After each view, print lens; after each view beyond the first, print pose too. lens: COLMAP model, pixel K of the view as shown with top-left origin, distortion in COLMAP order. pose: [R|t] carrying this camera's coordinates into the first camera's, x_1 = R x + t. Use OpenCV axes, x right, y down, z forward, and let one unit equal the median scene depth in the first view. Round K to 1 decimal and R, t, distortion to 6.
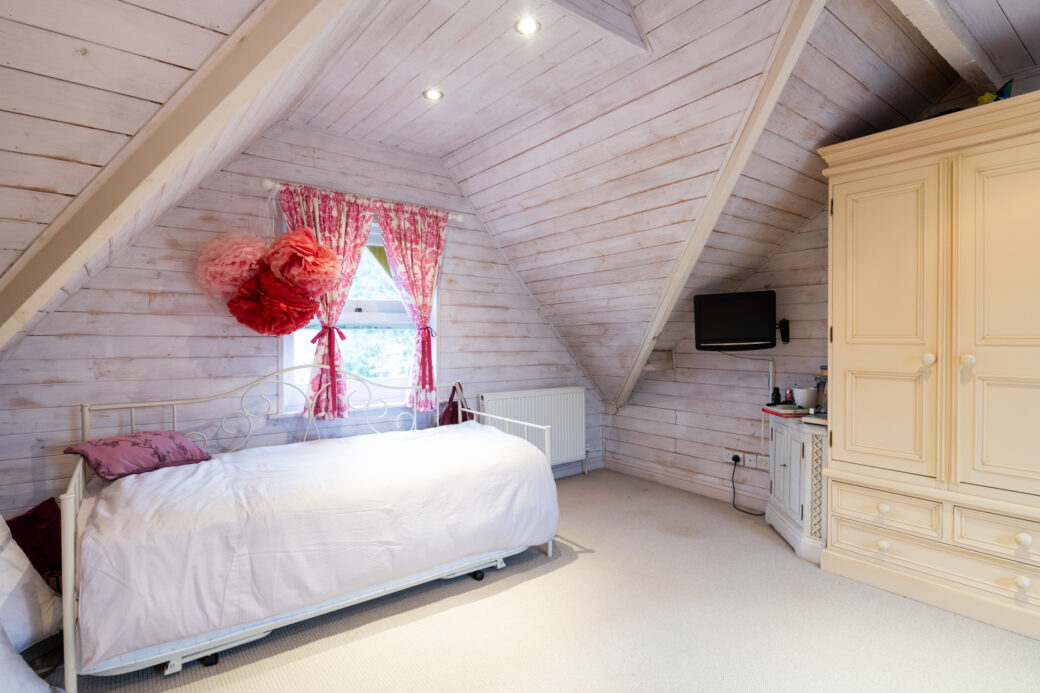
lens RADIAL K [[525.3, 0, 520.0], [0, 525.3, 346.5], [0, 0, 1]] dist [-0.001090, -0.000478]
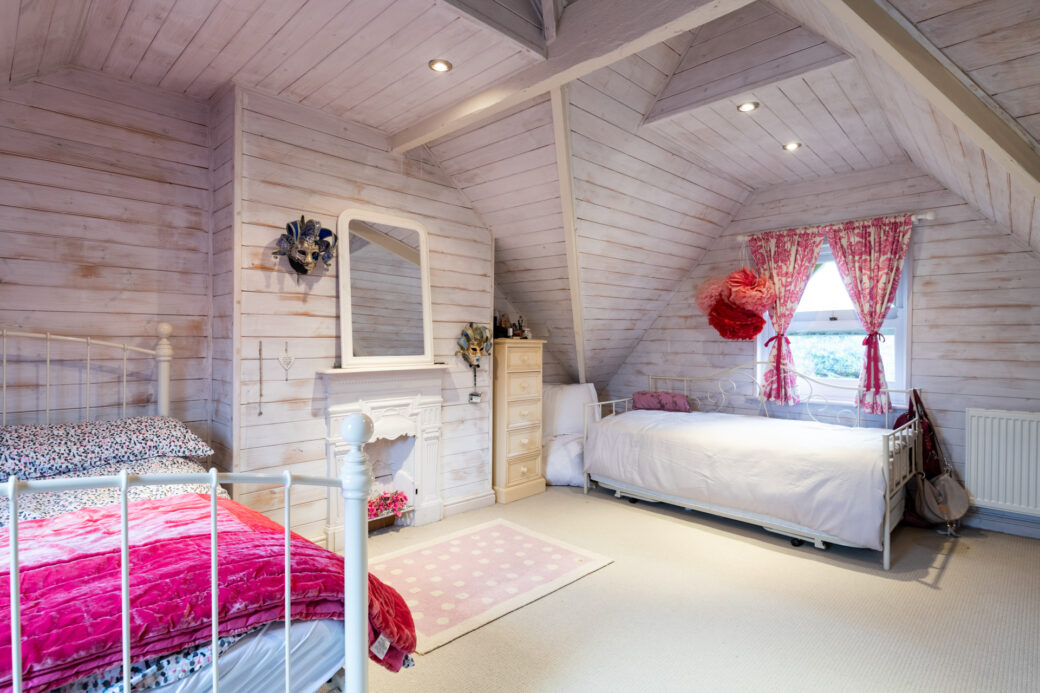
lens RADIAL K [[525.3, 0, 520.0], [0, 525.3, 346.5], [0, 0, 1]] dist [-0.001090, -0.000478]
pose [[0.135552, 0.011529, -0.990703, 0.839329], [-0.021450, 0.999732, 0.008699, -0.003948], [0.990538, 0.020071, 0.135763, 0.175894]]
